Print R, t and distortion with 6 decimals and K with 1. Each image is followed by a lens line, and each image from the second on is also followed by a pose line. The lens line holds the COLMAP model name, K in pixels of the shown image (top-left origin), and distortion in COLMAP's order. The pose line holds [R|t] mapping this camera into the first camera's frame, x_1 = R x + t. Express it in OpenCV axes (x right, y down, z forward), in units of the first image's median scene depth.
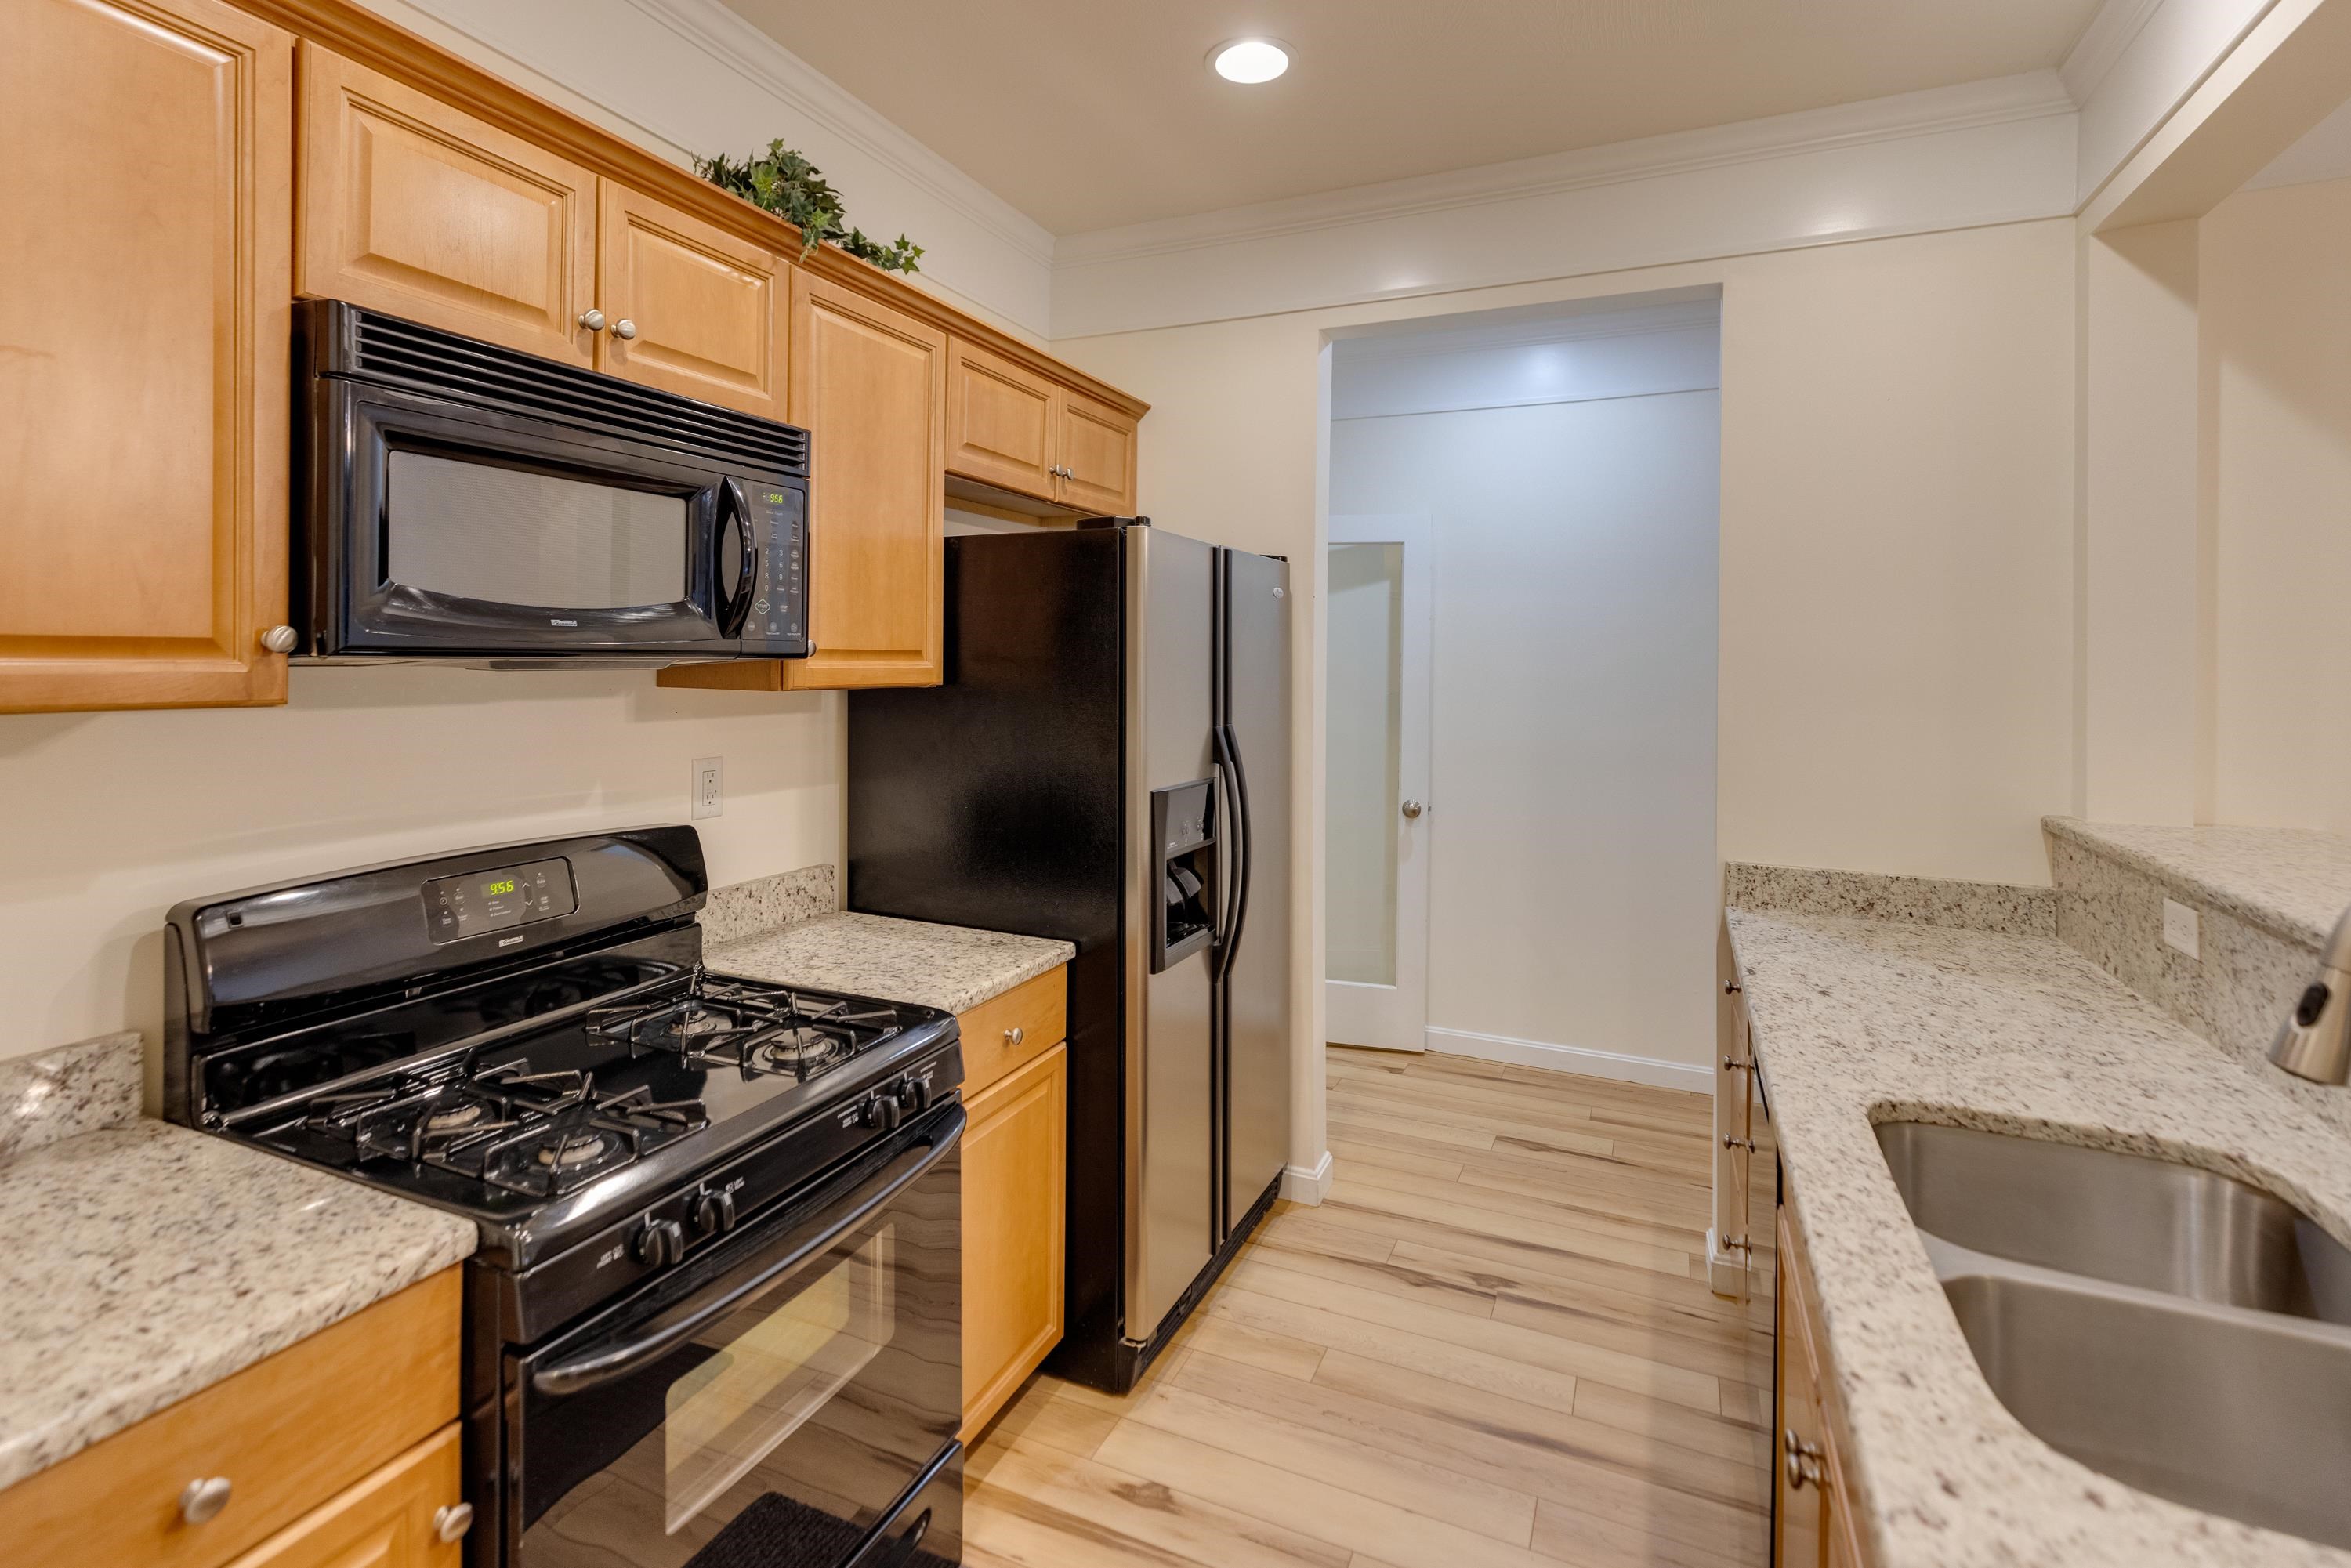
lens RADIAL K [[1117.2, 0, 1233.7], [0, 1117.2, 683.9], [0, 0, 1]] dist [0.004835, -0.000999]
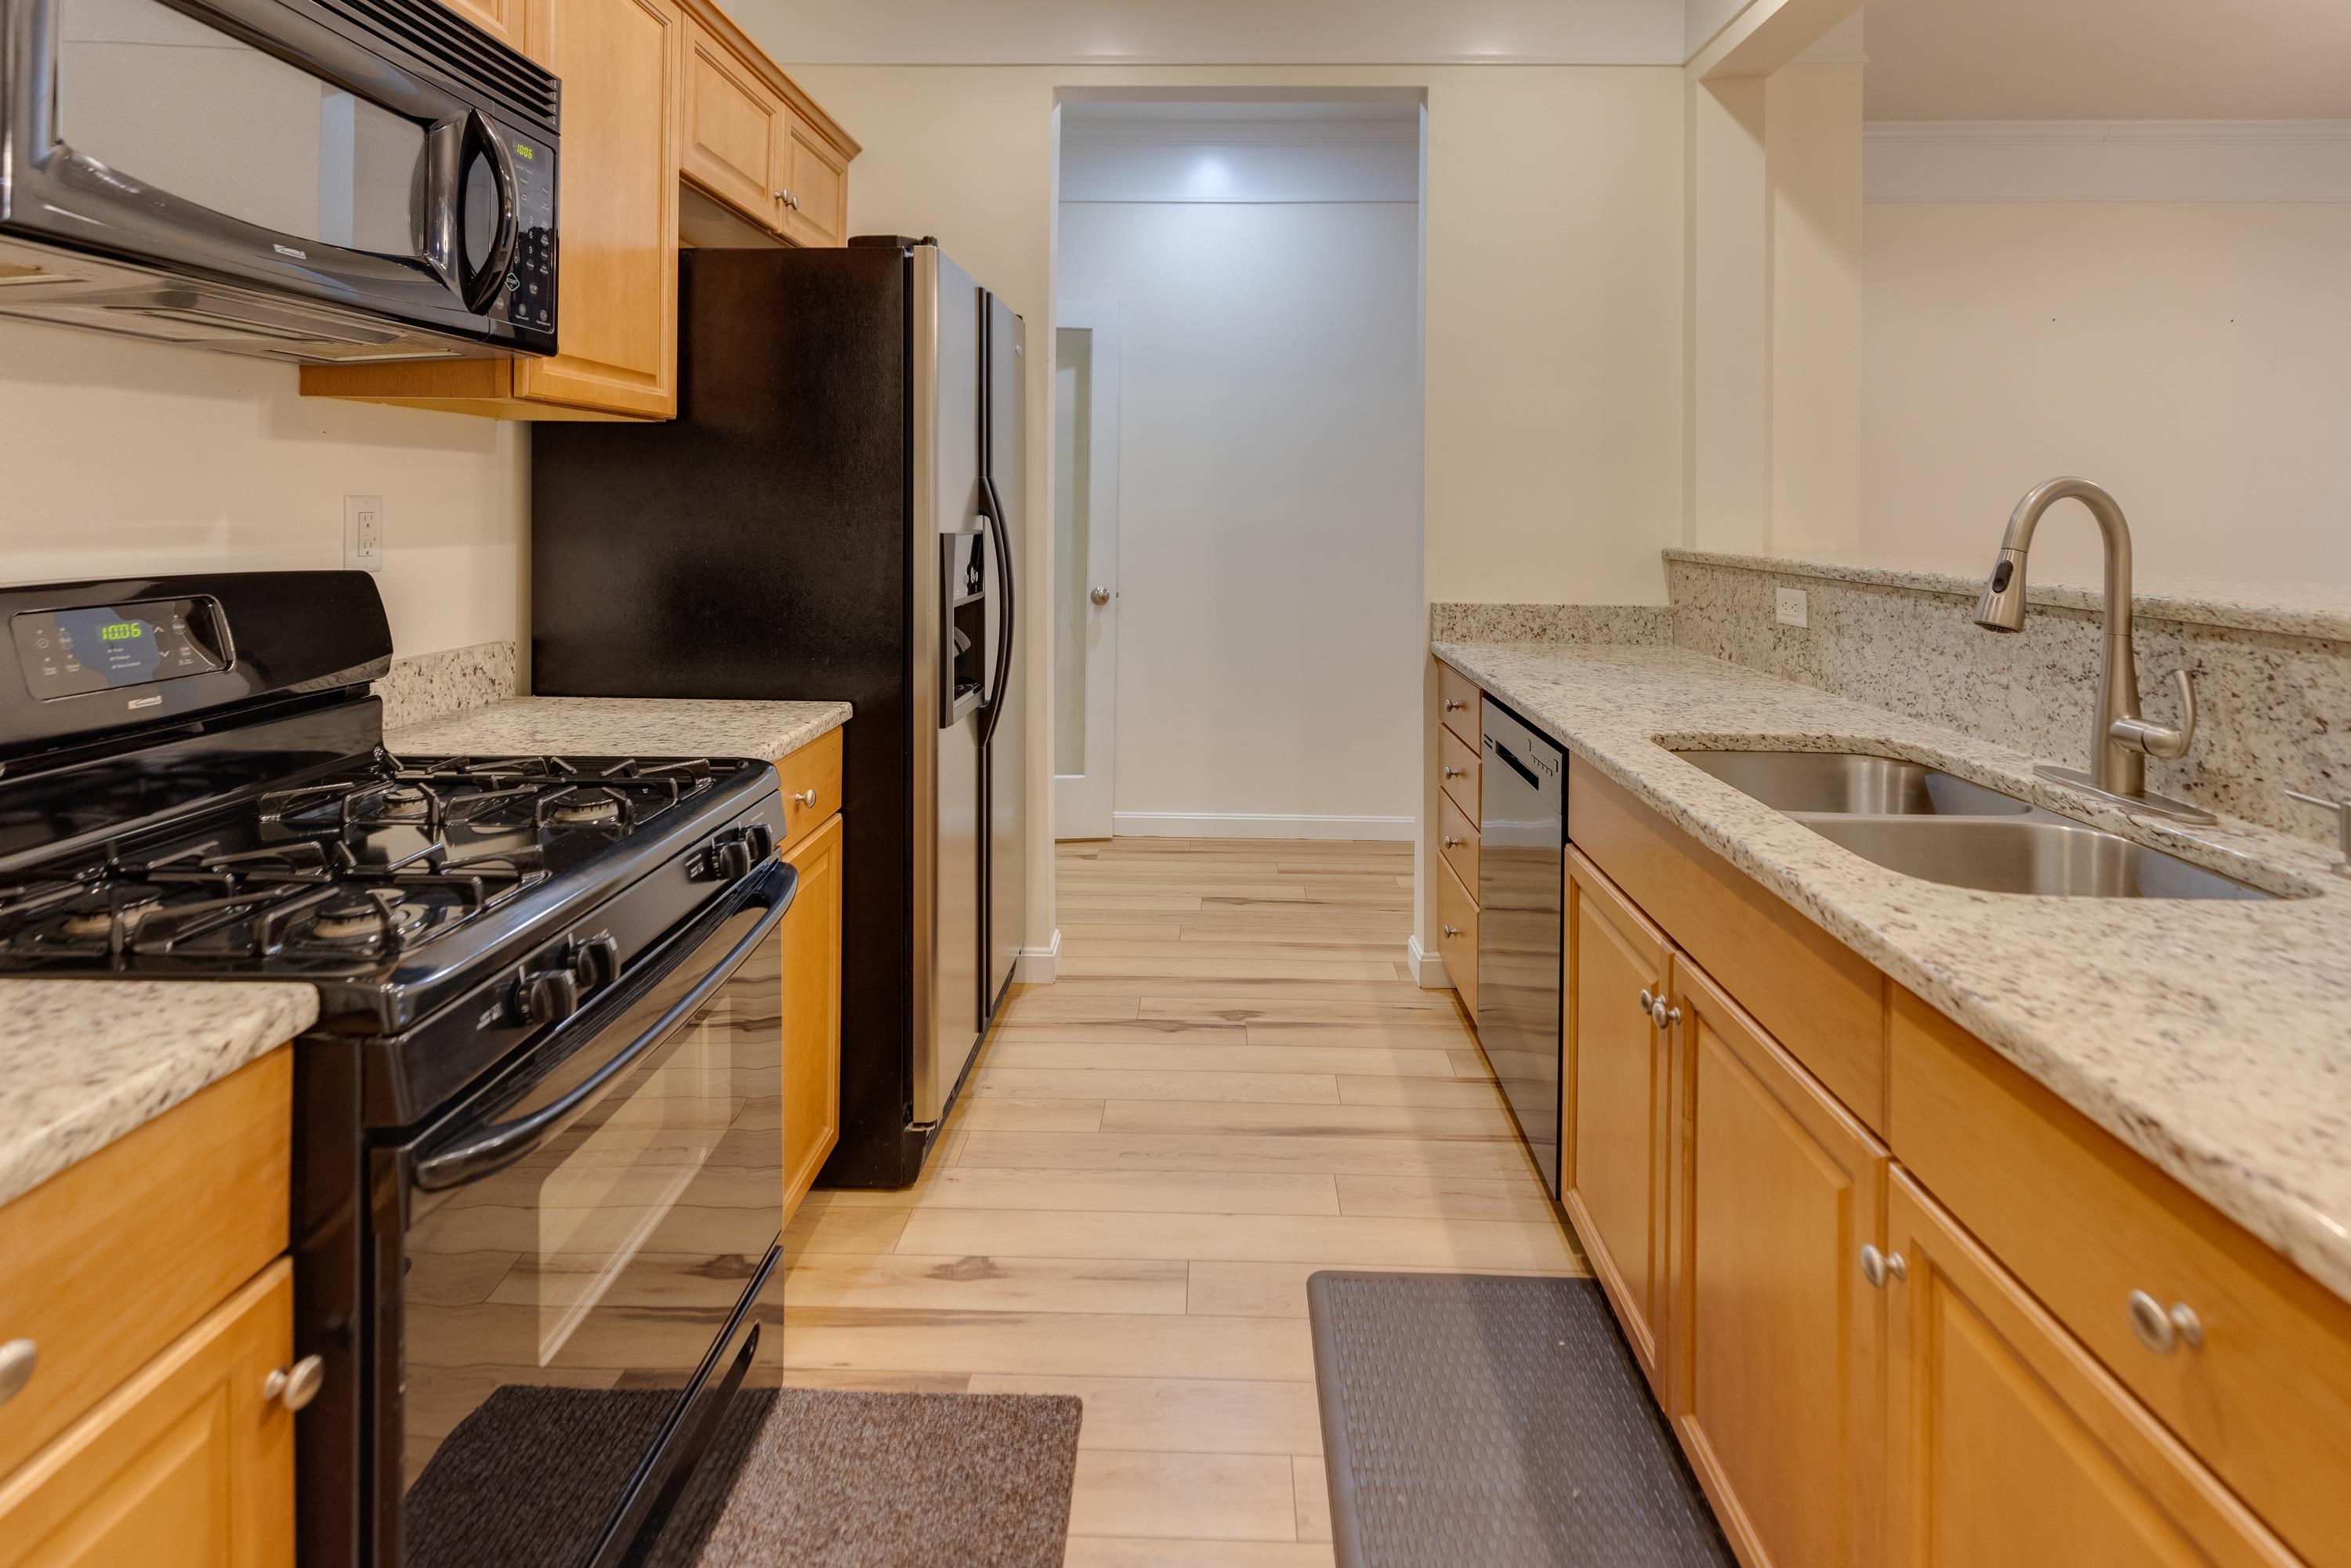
lens RADIAL K [[1117.2, 0, 1264.6], [0, 1117.2, 522.0], [0, 0, 1]] dist [0.004835, -0.000999]
pose [[0.921789, -0.013764, 0.387448, -0.187517], [0.013413, 0.999904, 0.003611, 0.088006], [-0.387461, 0.001868, 0.921884, 0.029928]]
